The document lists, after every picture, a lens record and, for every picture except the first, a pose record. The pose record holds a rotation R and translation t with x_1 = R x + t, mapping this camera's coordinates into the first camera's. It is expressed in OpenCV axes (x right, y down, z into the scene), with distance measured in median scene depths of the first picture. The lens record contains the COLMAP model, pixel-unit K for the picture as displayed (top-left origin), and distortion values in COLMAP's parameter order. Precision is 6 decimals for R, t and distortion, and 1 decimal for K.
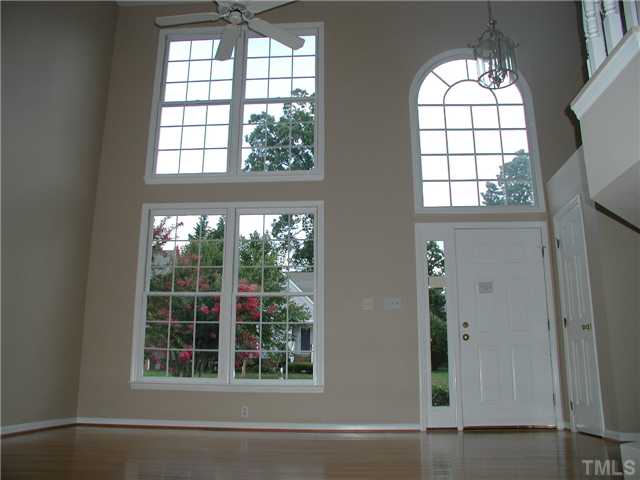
lens RADIAL K [[586.7, 0, 320.0], [0, 586.7, 240.0], [0, 0, 1]] dist [-0.242260, 0.290096]
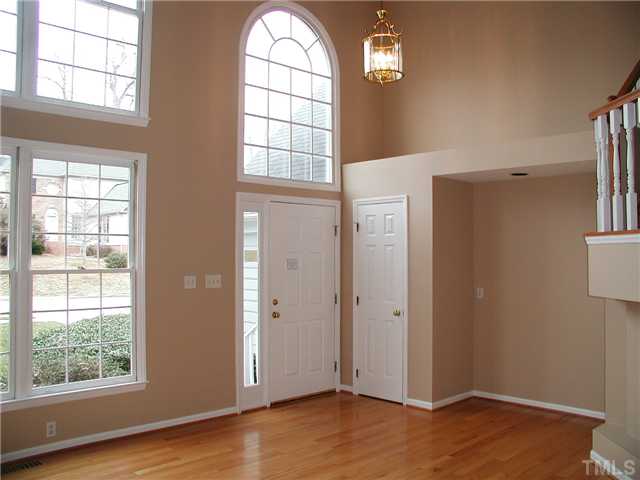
lens RADIAL K [[586.7, 0, 320.0], [0, 586.7, 240.0], [0, 0, 1]] dist [-0.242260, 0.290096]
pose [[0.675397, 0.015335, 0.737295, -0.406384], [-0.174273, 0.974785, 0.139368, -0.102658], [-0.716567, -0.222619, 0.661039, 0.287512]]
